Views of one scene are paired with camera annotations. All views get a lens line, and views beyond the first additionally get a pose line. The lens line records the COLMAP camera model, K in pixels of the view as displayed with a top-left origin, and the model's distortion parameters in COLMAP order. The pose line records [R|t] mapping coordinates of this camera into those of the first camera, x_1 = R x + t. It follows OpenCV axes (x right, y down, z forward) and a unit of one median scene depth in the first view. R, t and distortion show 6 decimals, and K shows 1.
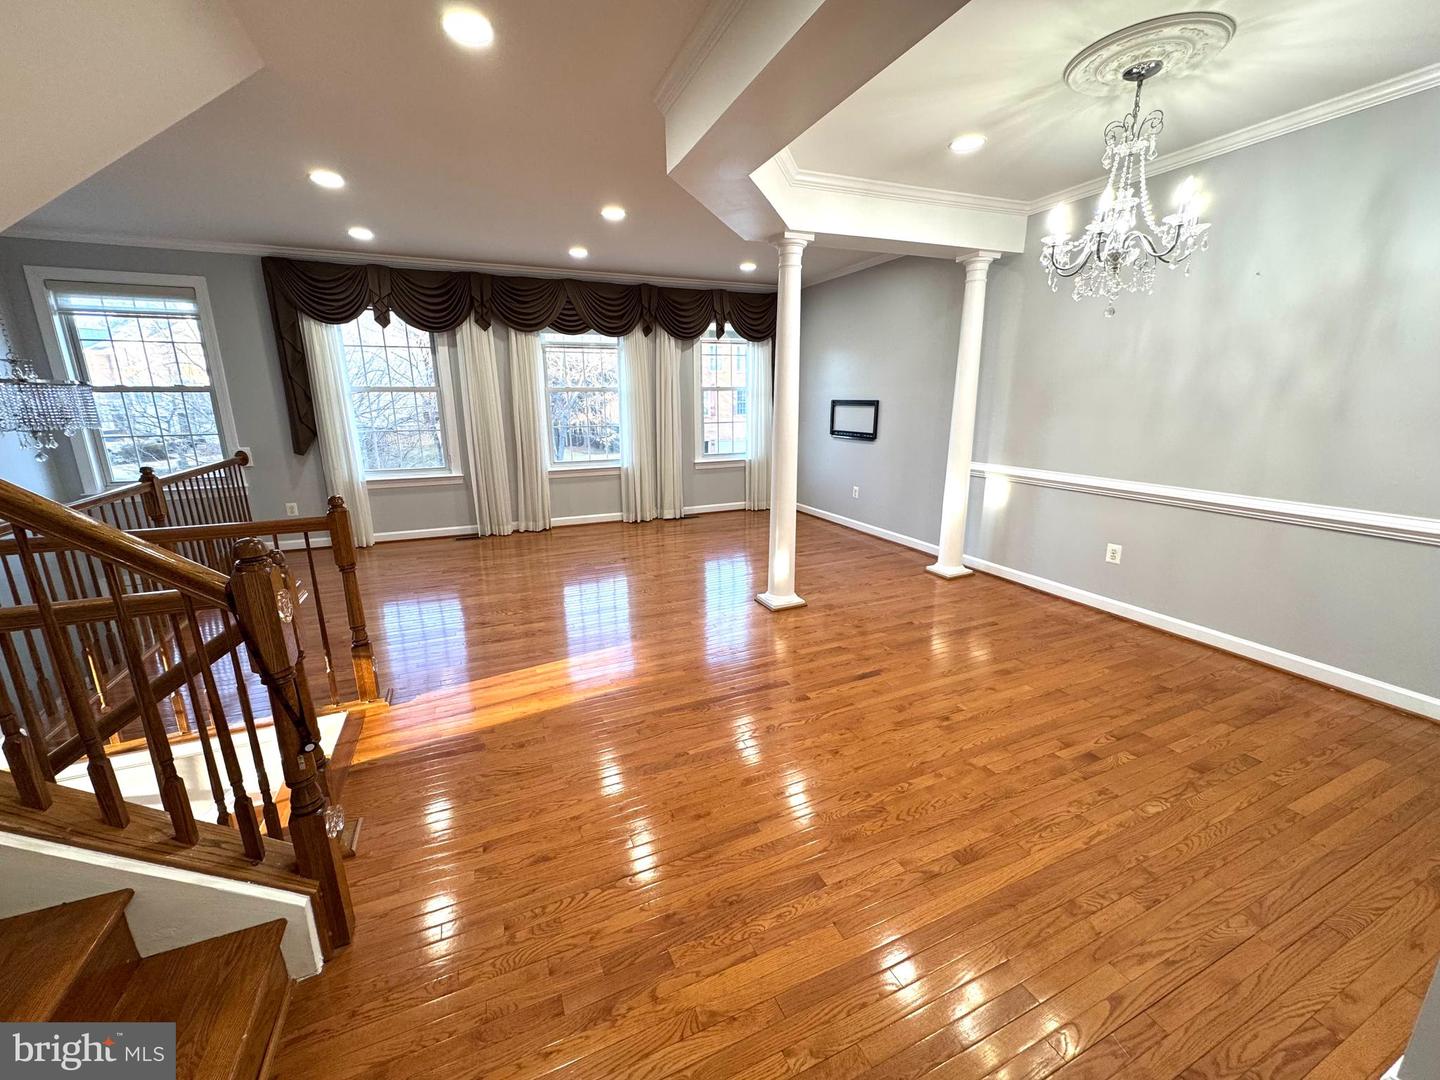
lens RADIAL K [[573.3, 0, 716.3], [0, 573.3, 536.6], [0, 0, 1]] dist [-0.000661, -0.000267]
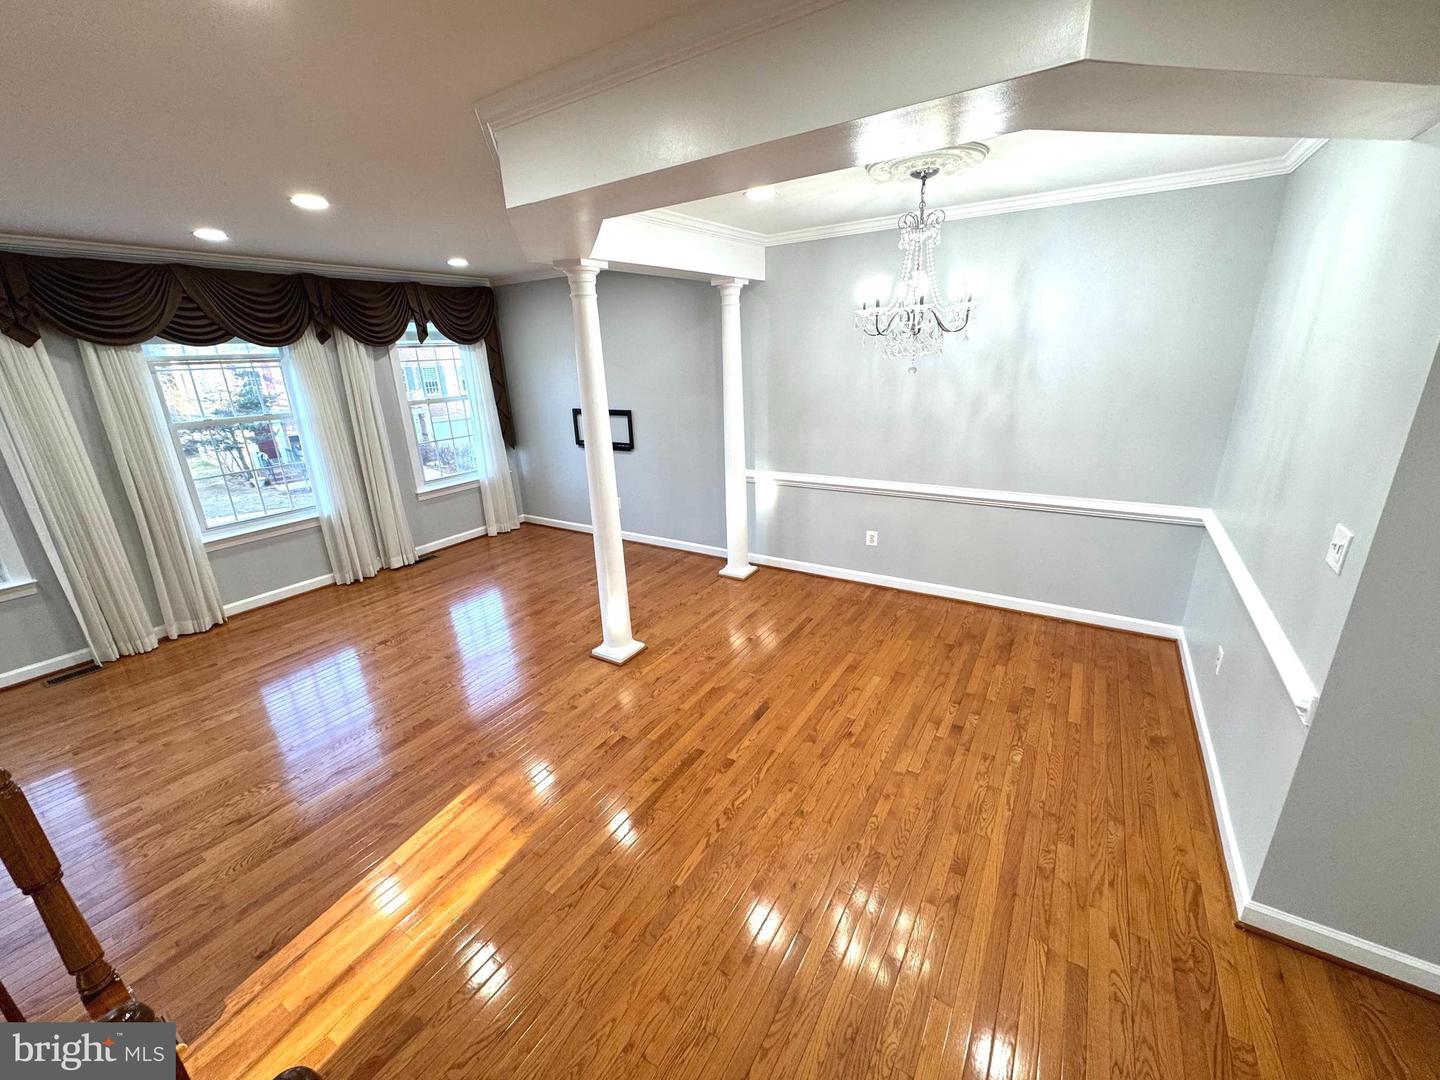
lens RADIAL K [[573.3, 0, 716.3], [0, 573.3, 536.6], [0, 0, 1]] dist [-0.000661, -0.000267]
pose [[0.829089, -0.194330, 0.524259, -0.183235], [0.162471, 0.980931, 0.106668, -0.125289], [-0.534991, -0.003260, 0.844852, 0.103085]]
